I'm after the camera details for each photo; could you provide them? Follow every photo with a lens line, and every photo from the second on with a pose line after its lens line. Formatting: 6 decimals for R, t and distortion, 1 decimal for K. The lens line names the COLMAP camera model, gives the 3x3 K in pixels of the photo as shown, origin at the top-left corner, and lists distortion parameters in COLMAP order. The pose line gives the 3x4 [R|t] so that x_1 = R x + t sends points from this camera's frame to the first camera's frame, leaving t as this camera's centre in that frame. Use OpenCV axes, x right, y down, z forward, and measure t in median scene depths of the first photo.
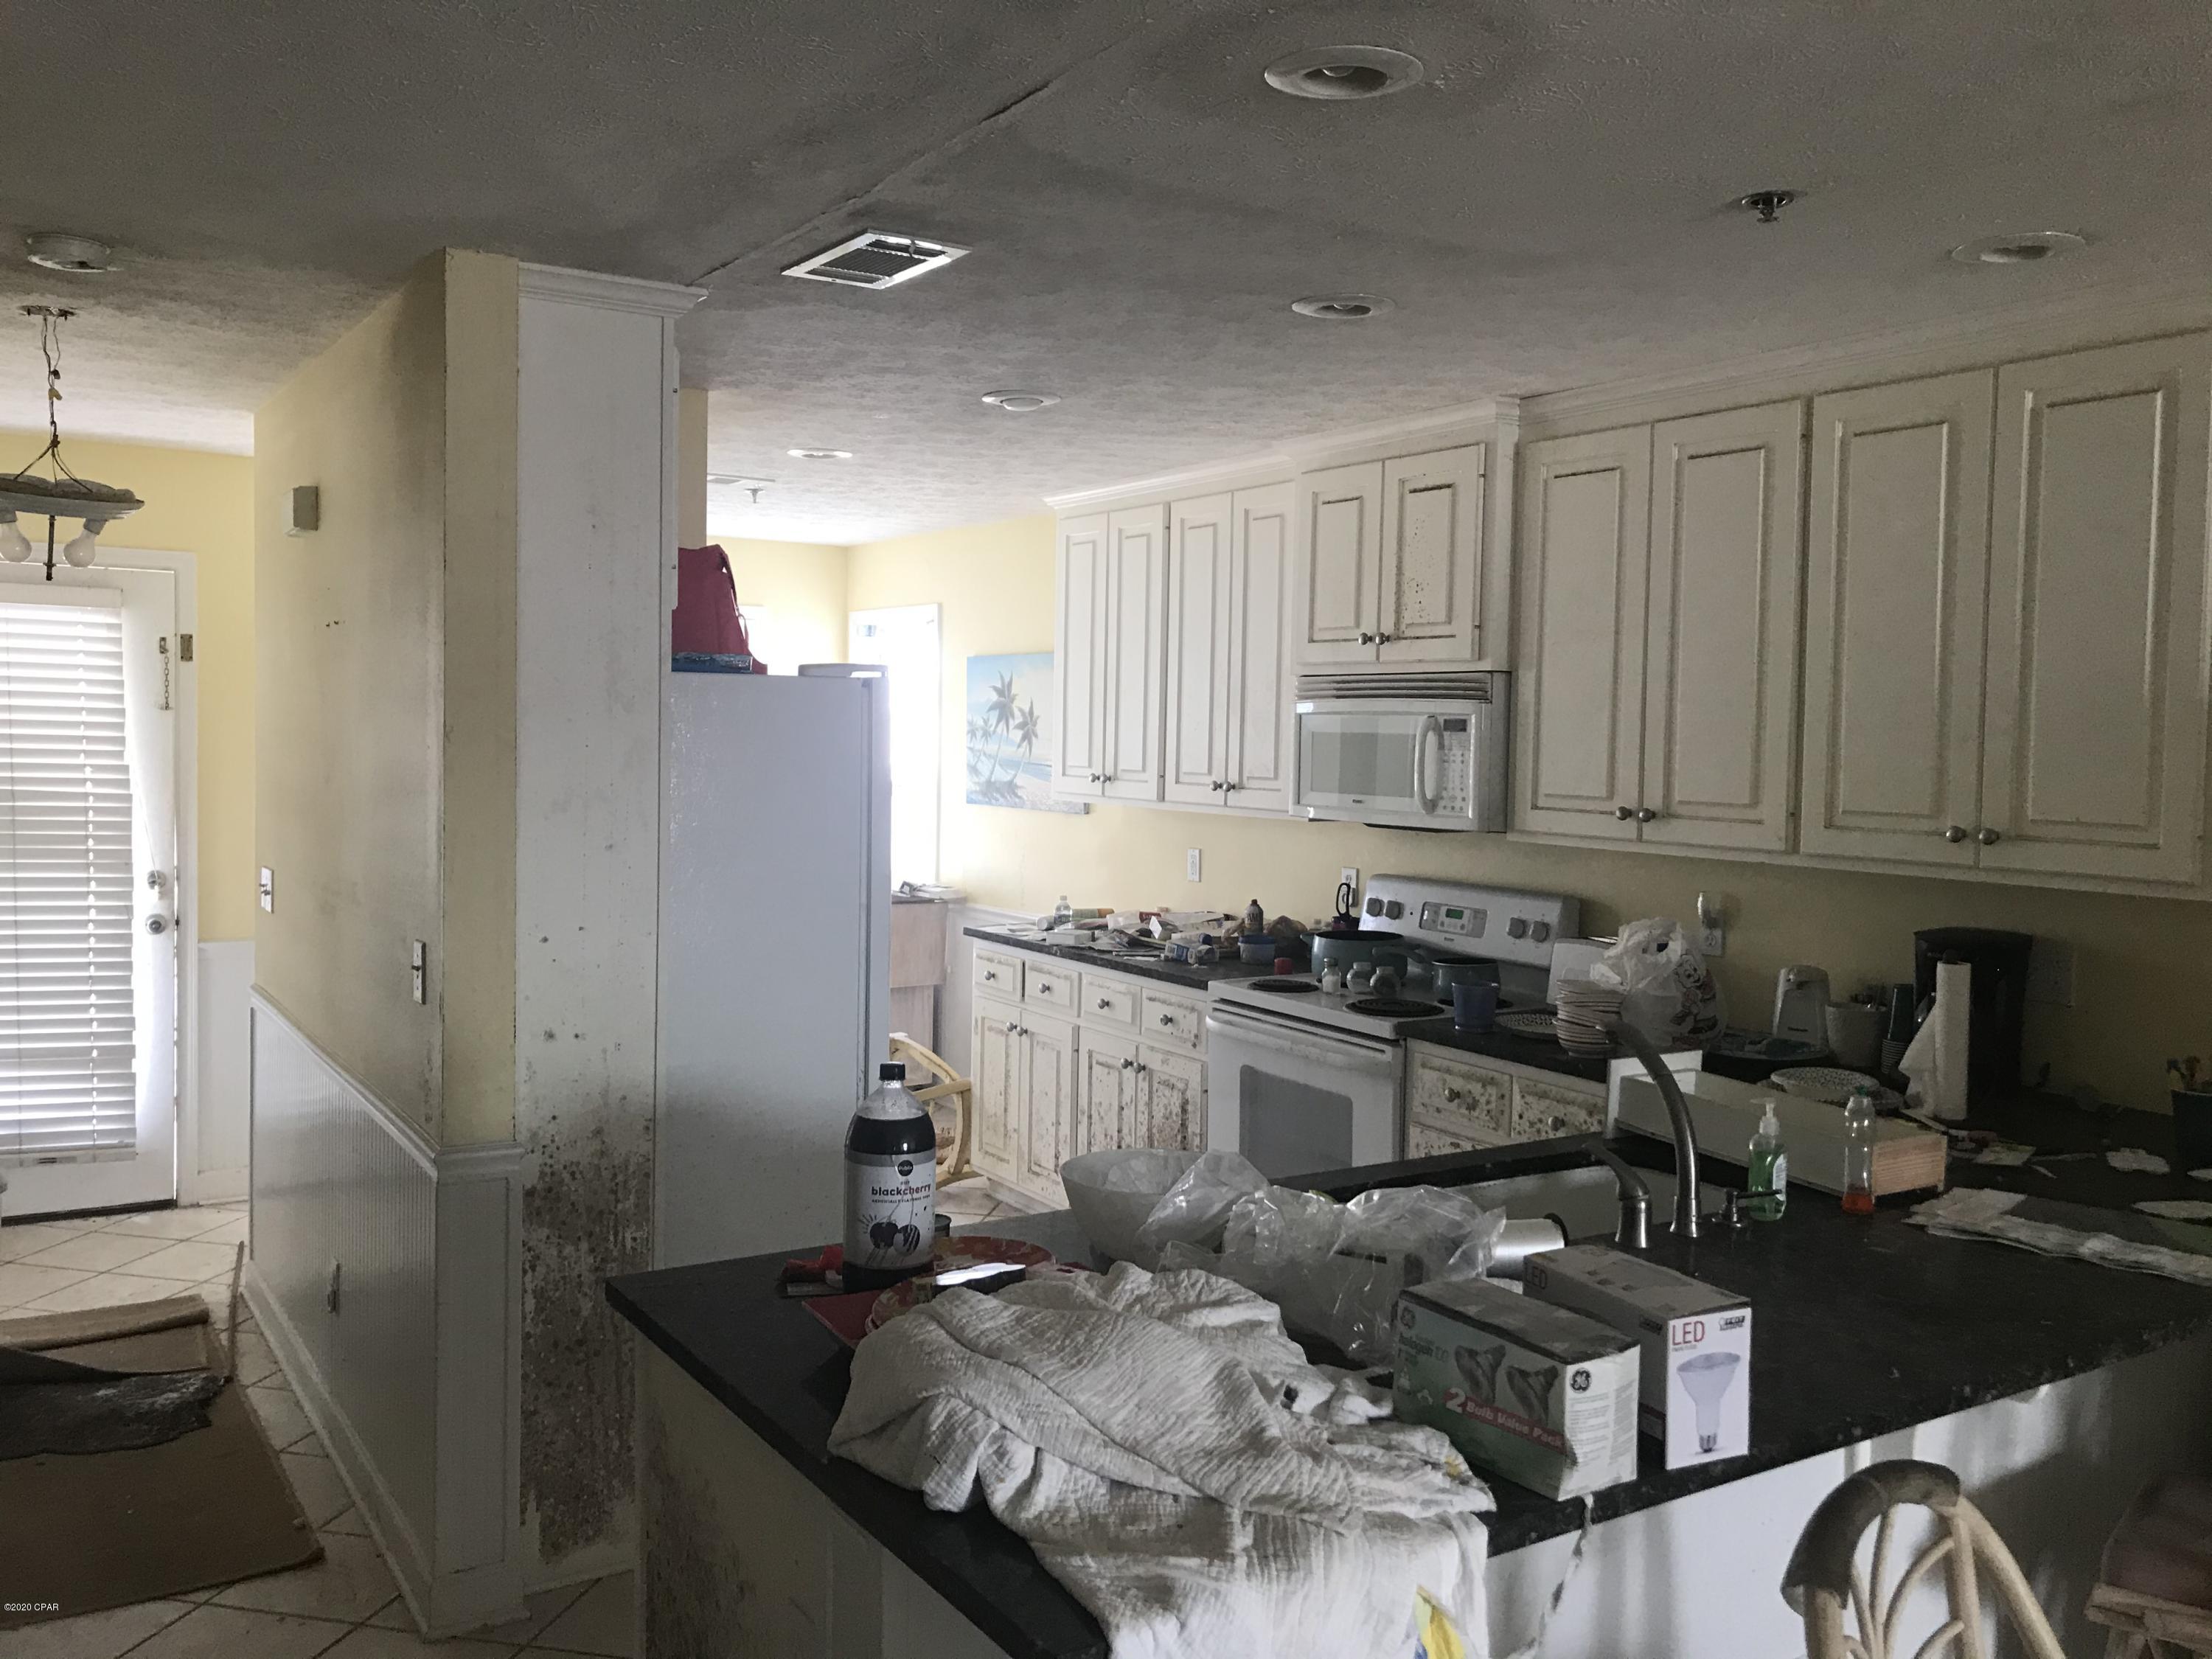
lens RADIAL K [[1803.4, 0, 1096.9], [0, 1803.4, 825.2], [0, 0, 1]] dist [0.002930, 0.011345]
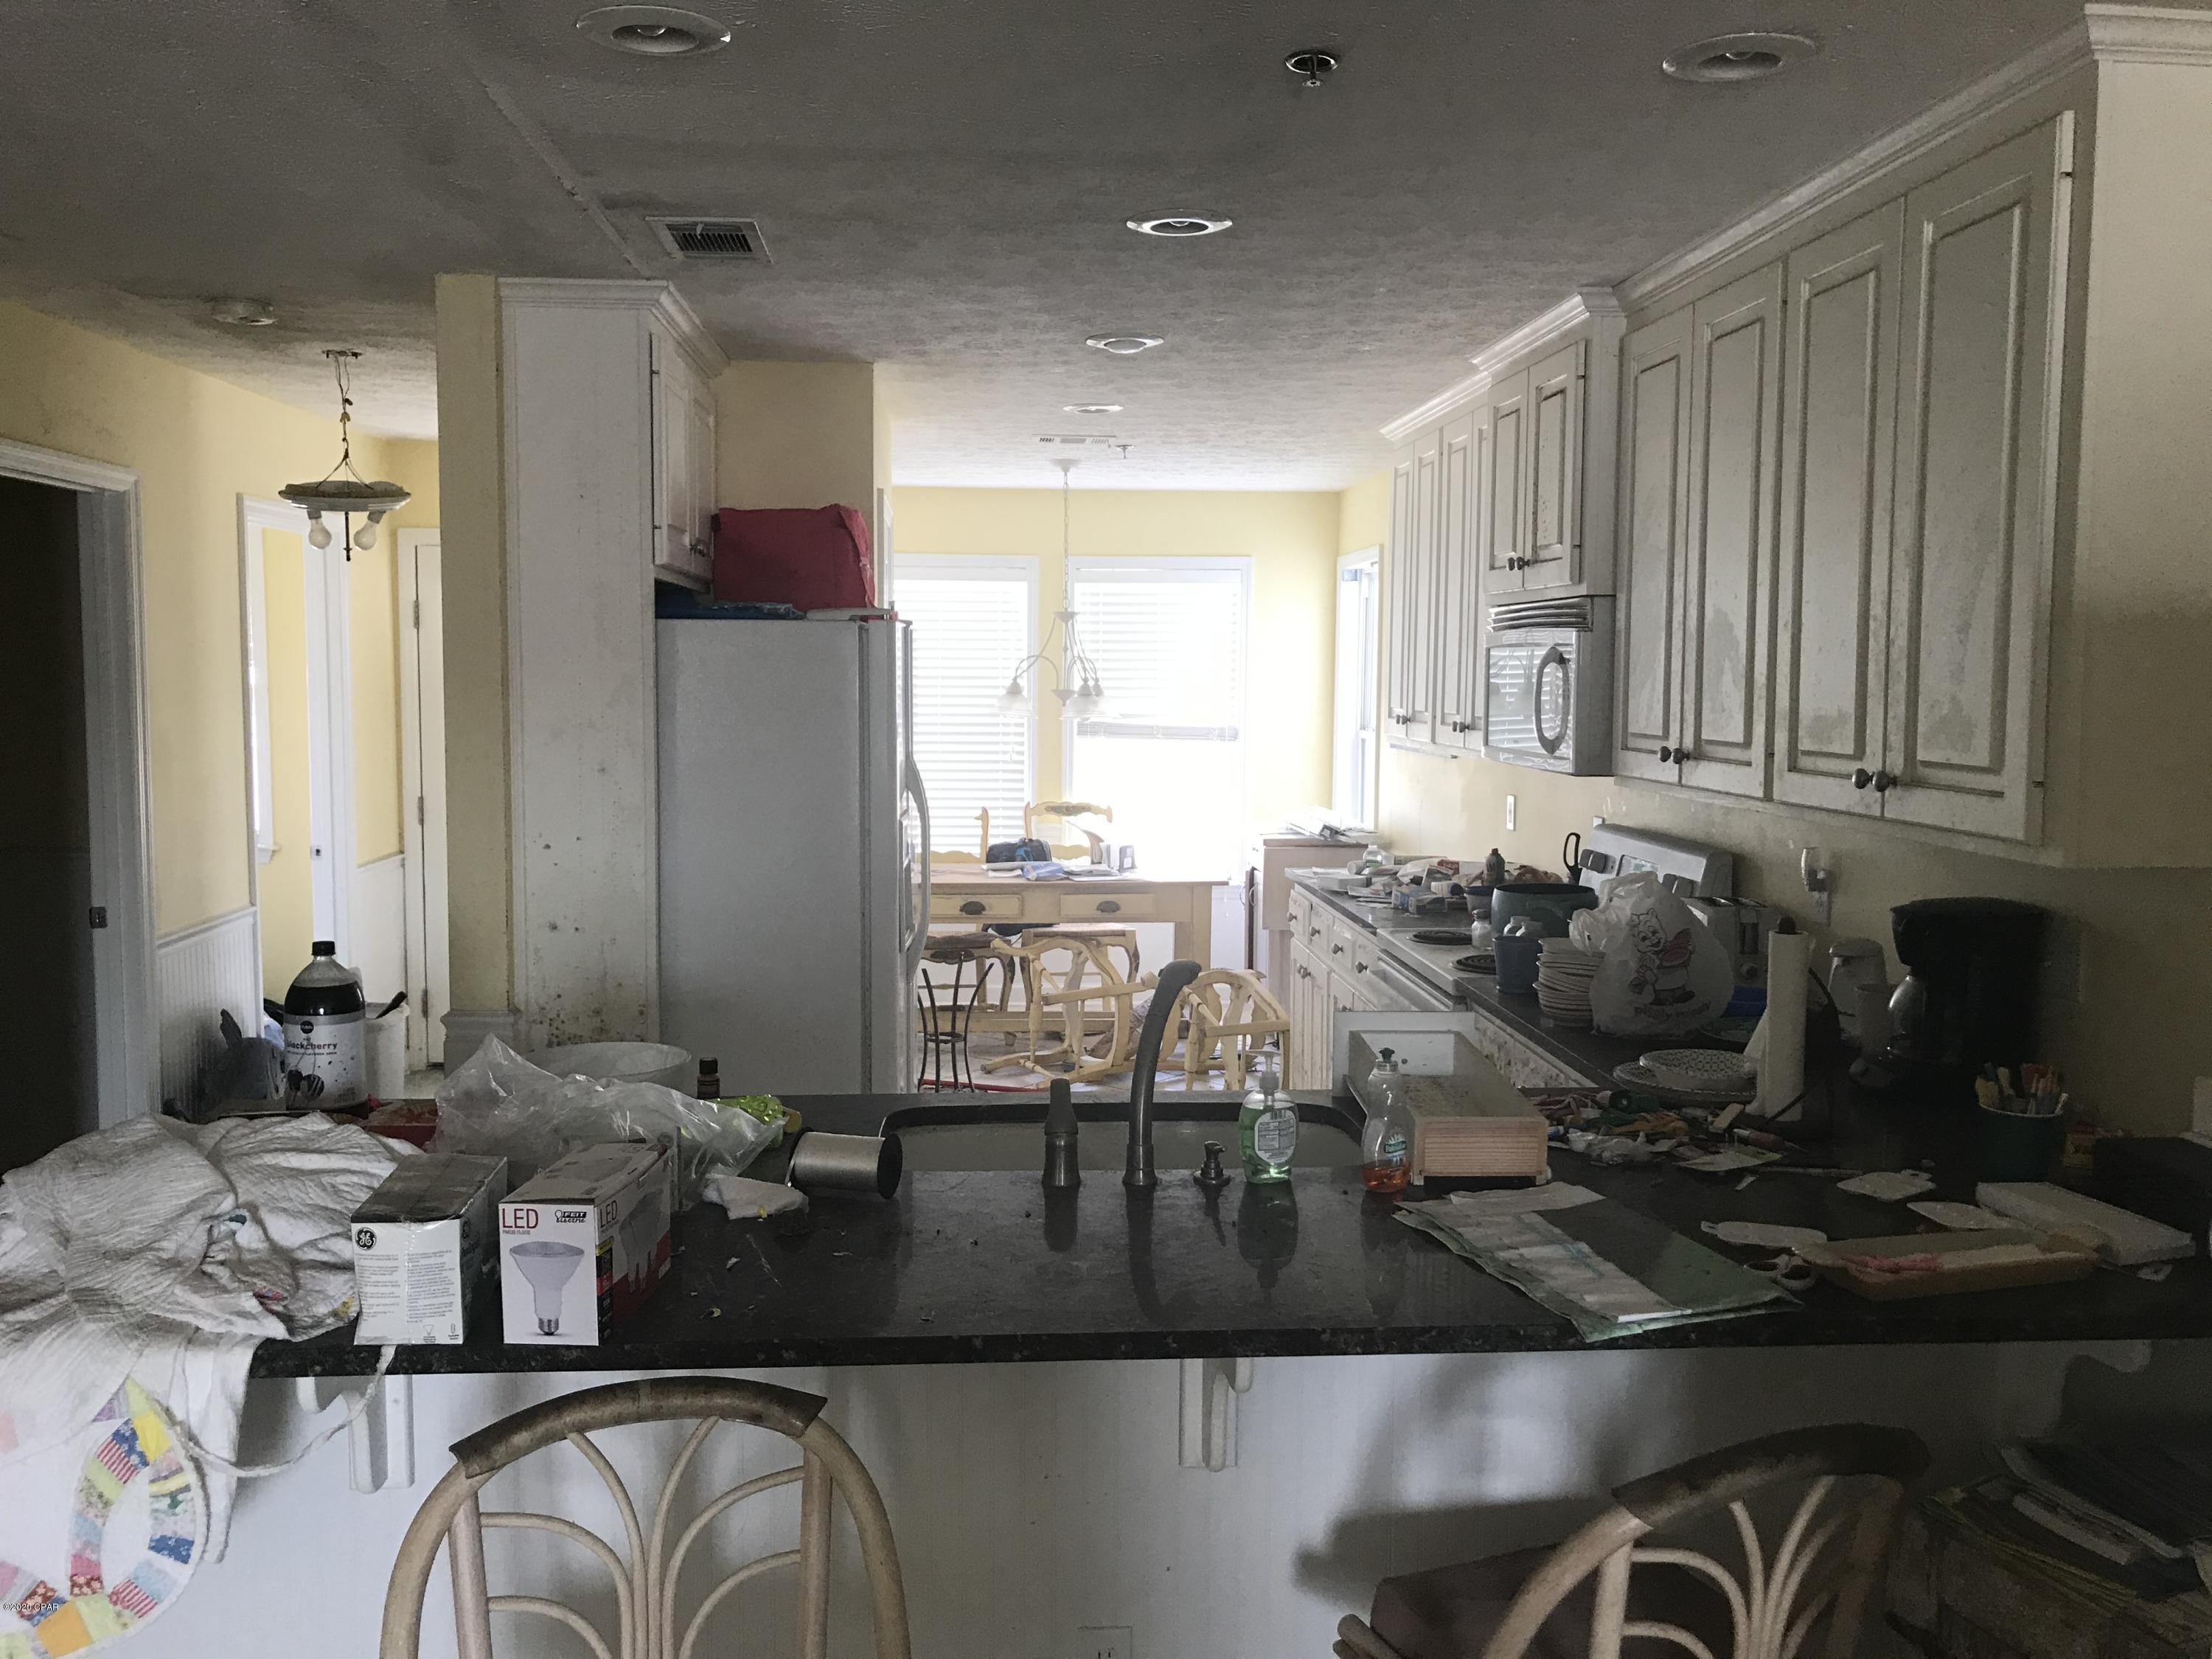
lens RADIAL K [[1803.4, 0, 1097.6], [0, 1803.4, 826.1], [0, 0, 1]] dist [0.002930, 0.011345]
pose [[0.880126, 0.028439, -0.473887, 0.516460], [-0.015885, 0.999409, 0.030474, 0.006813], [0.474474, -0.019293, 0.880058, 0.109159]]
